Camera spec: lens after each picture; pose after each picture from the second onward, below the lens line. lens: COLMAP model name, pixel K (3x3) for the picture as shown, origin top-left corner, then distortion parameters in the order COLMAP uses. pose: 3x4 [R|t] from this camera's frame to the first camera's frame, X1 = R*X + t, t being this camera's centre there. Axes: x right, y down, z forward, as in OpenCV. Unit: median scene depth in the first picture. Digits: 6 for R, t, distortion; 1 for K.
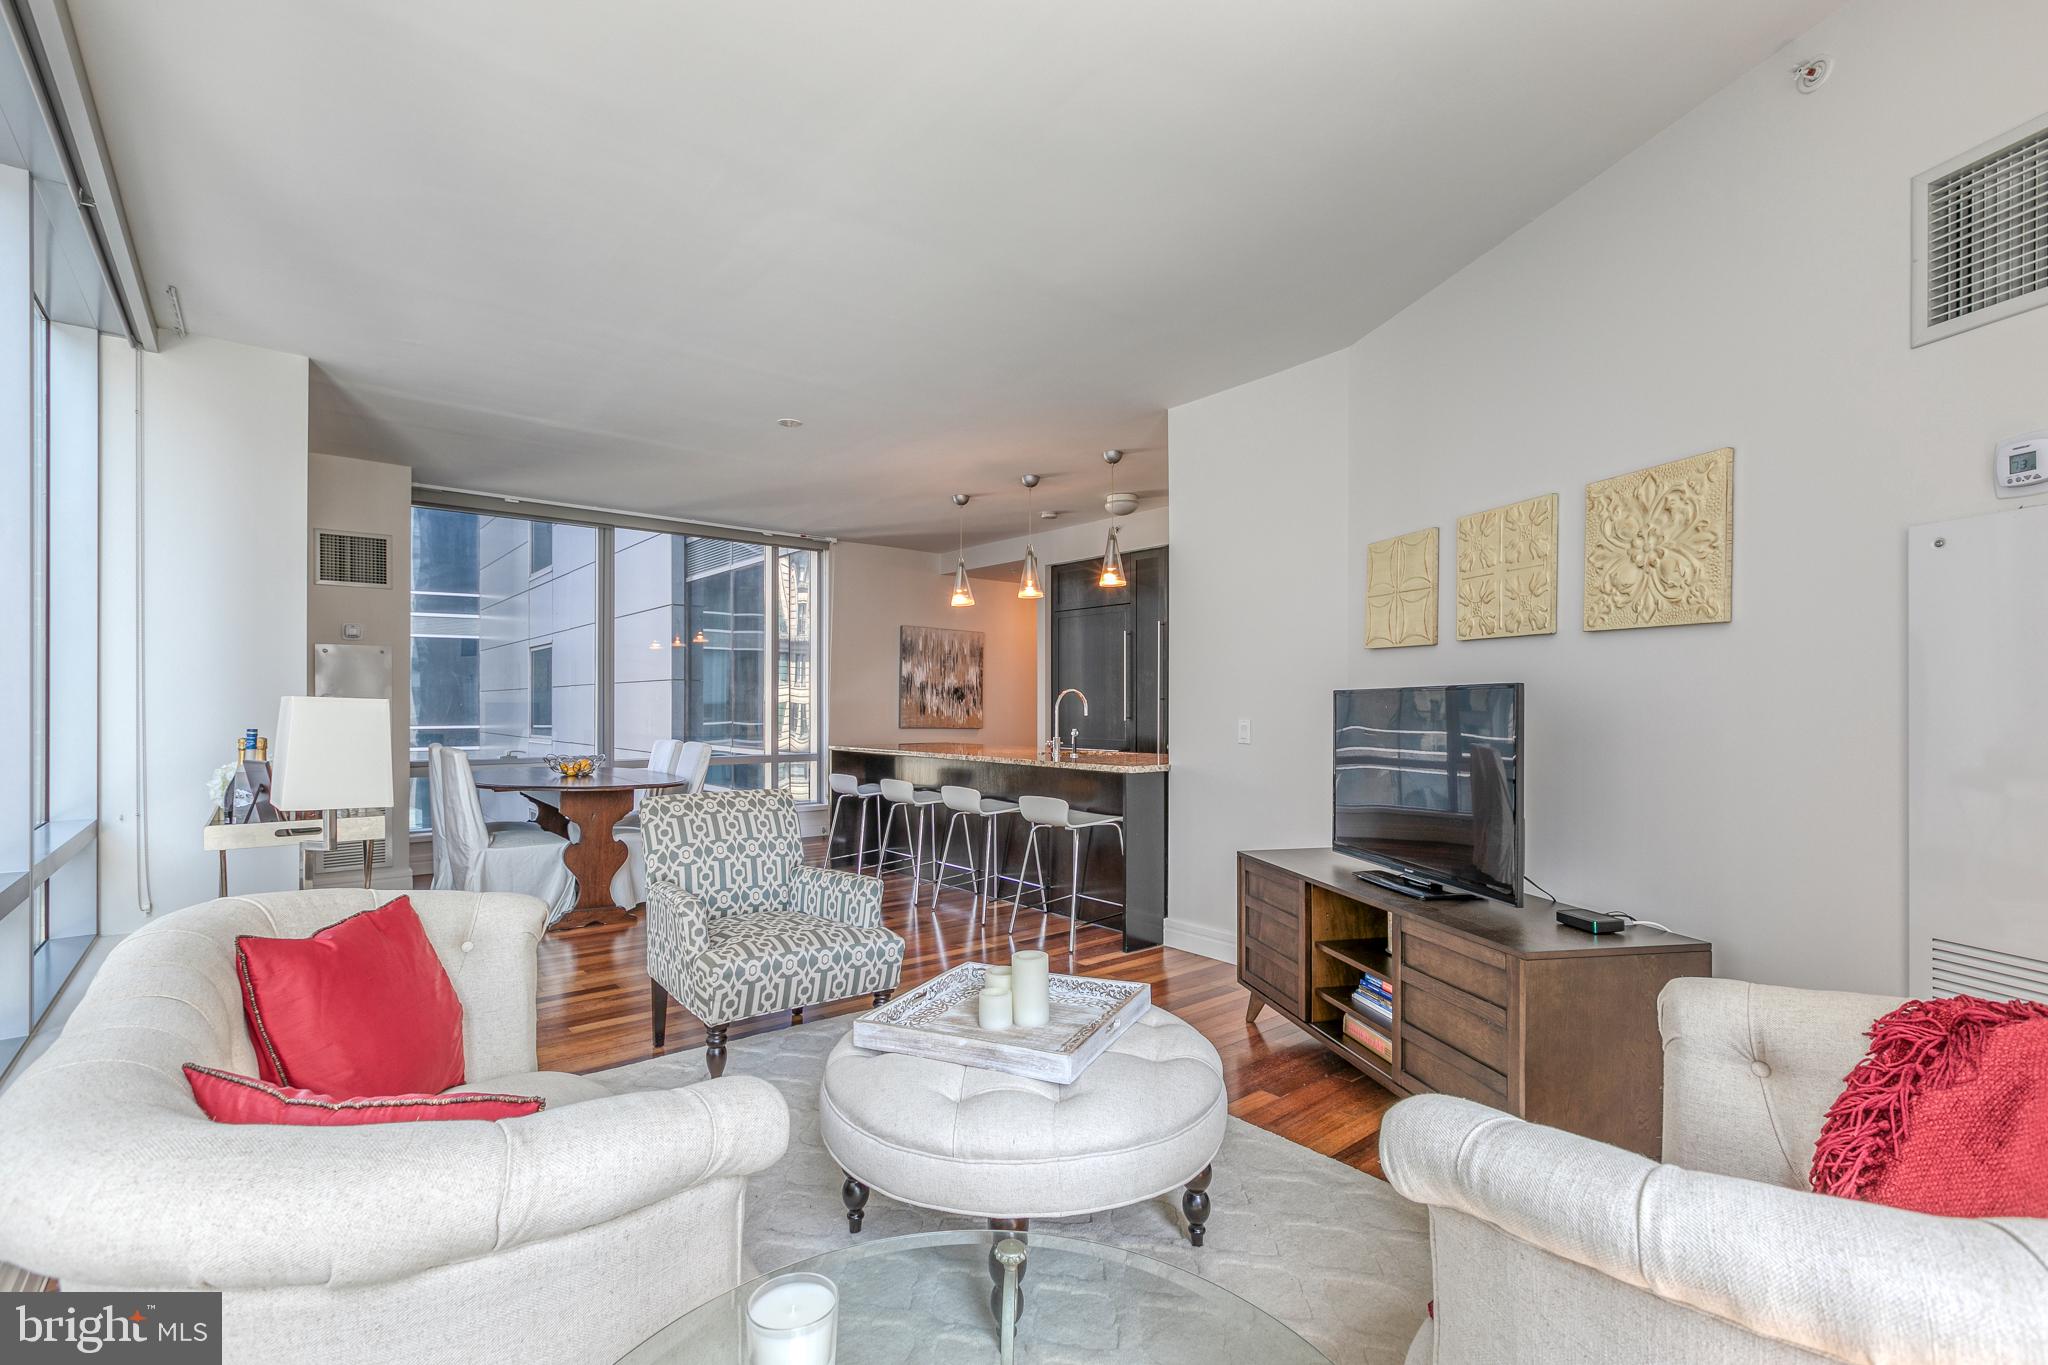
lens RADIAL K [[922.7, 0, 1017.8], [0, 922.7, 701.7], [0, 0, 1]] dist [0.000330, -0.000288]
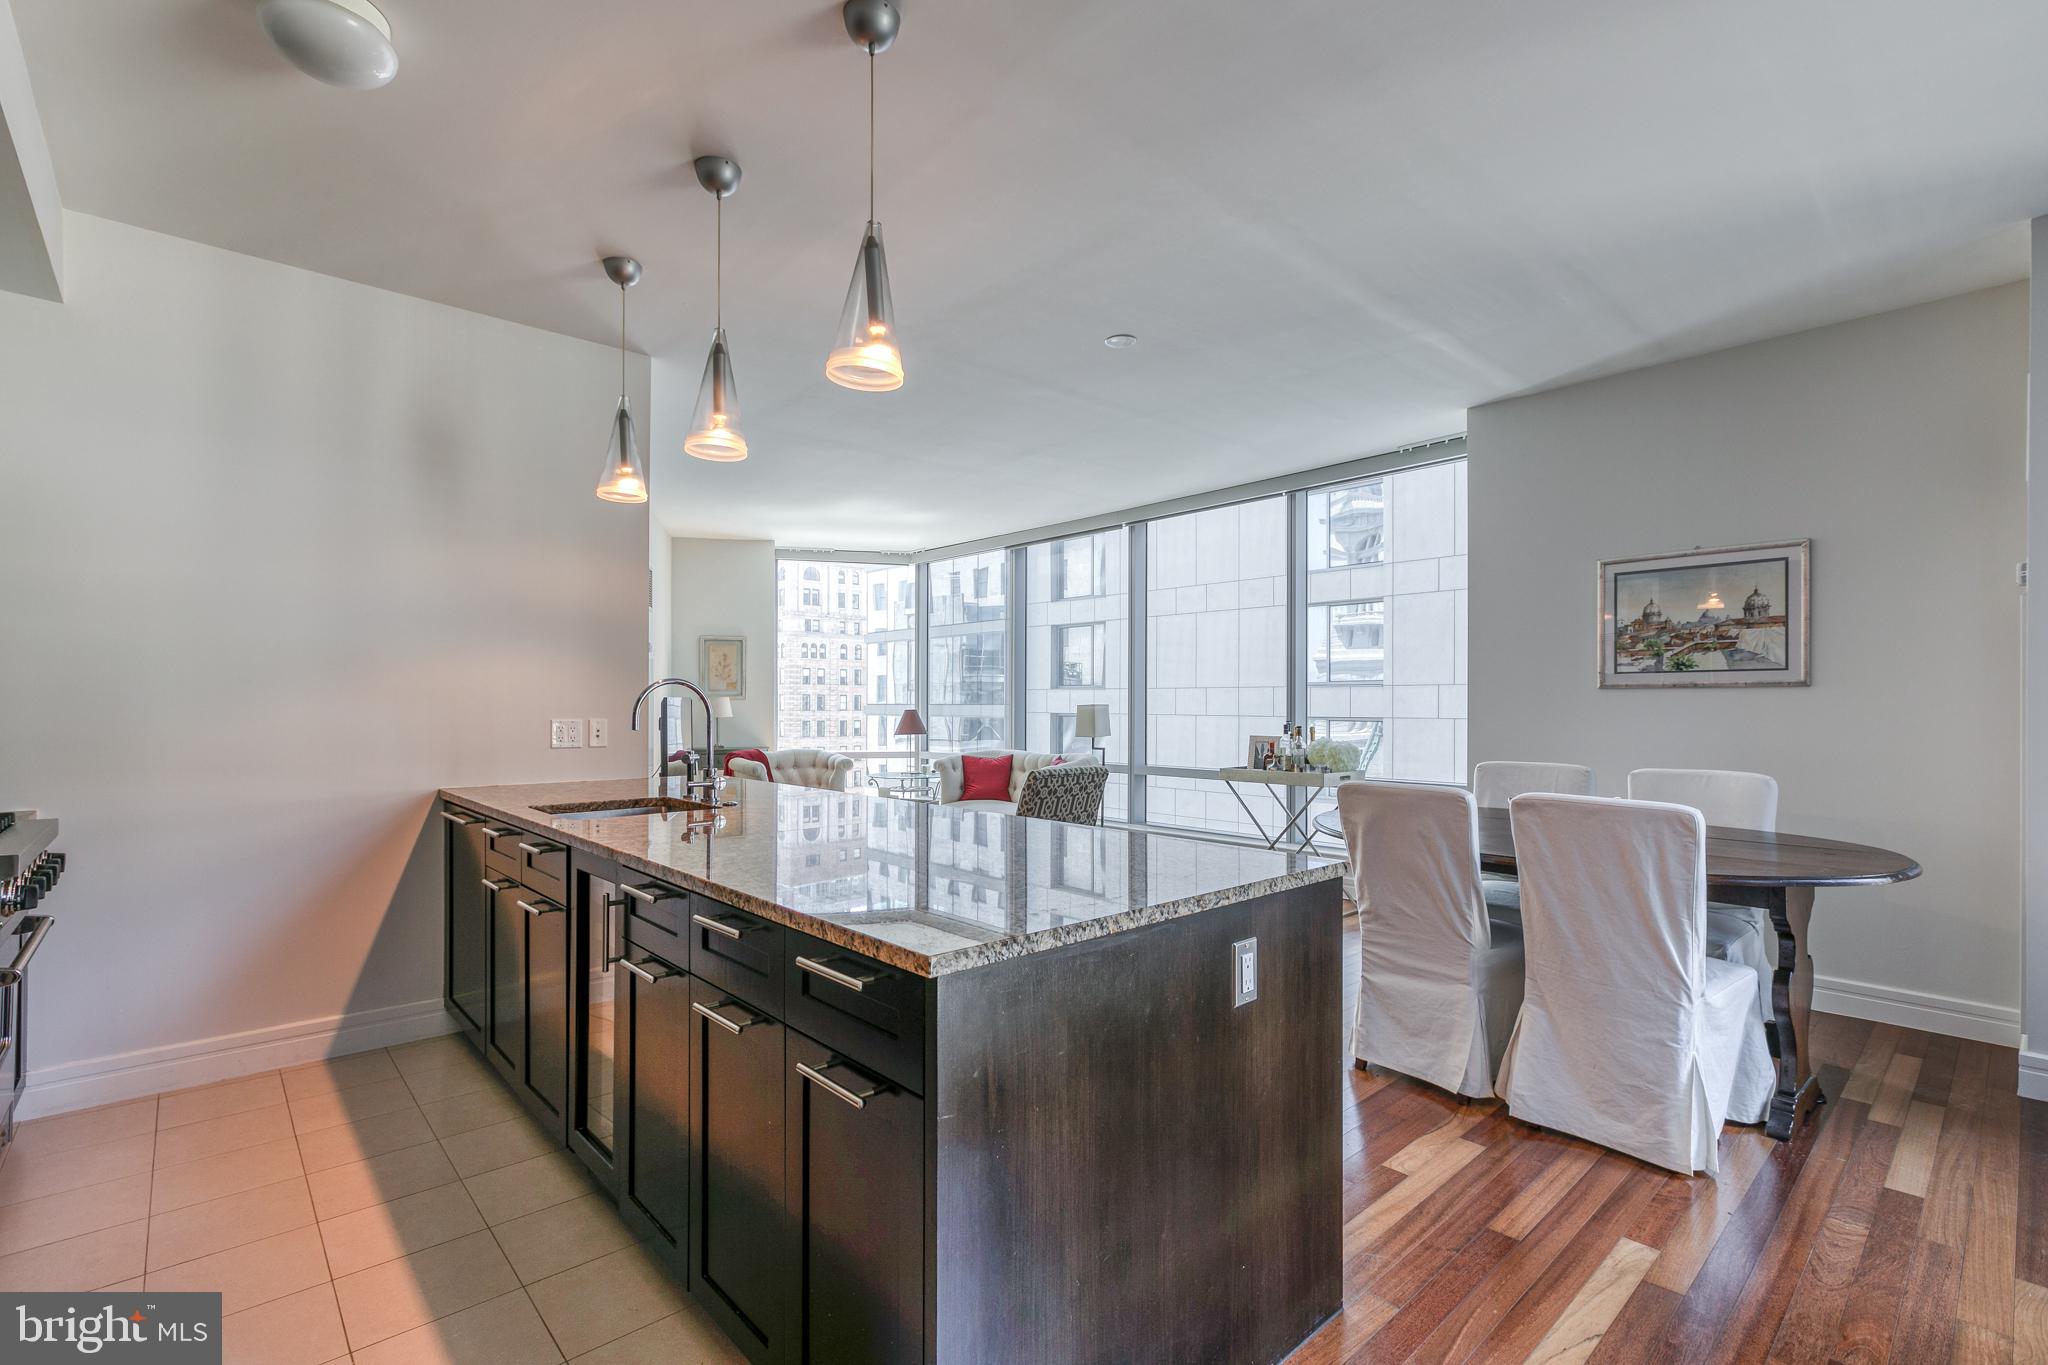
lens RADIAL K [[922.7, 0, 1017.8], [0, 922.7, 701.7], [0, 0, 1]] dist [0.000330, -0.000288]
pose [[-0.999130, -0.000812, -0.041686, -0.095853], [-0.000617, 0.999989, -0.004701, 0.001577], [0.041690, -0.004671, -0.999120, 1.300464]]
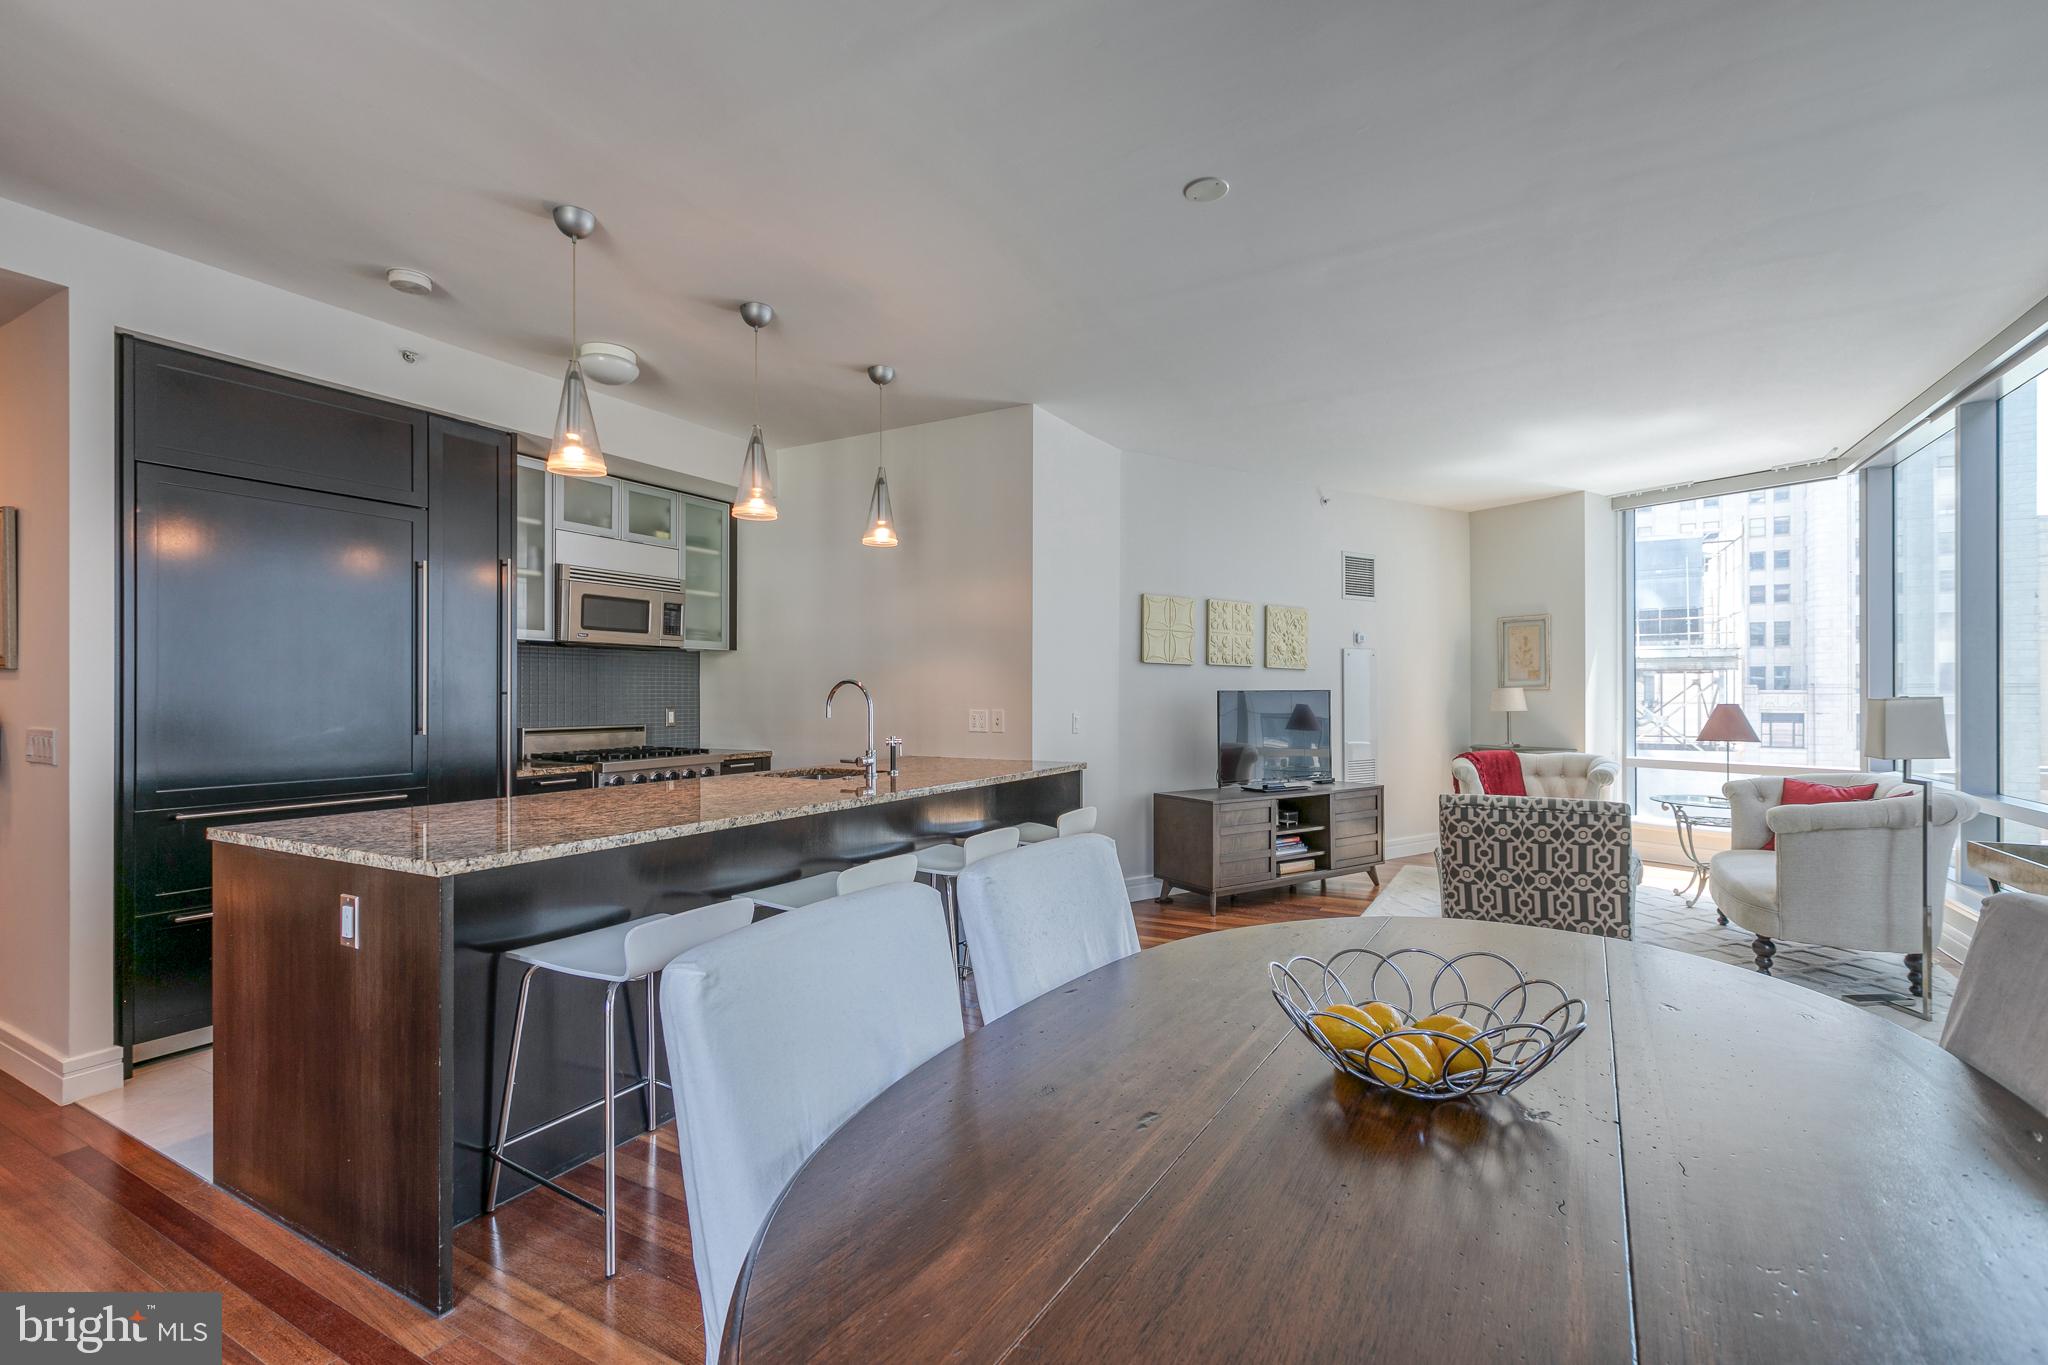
lens RADIAL K [[914.7, 0, 1020.1], [0, 914.7, 692.6], [0, 0, 1]] dist [0.000889, -0.000241]
pose [[-0.358281, 0.003457, 0.933608, -0.527408], [0.000709, 0.999994, -0.003430, -0.001247], [-0.933614, -0.000567, -0.358281, 0.957678]]
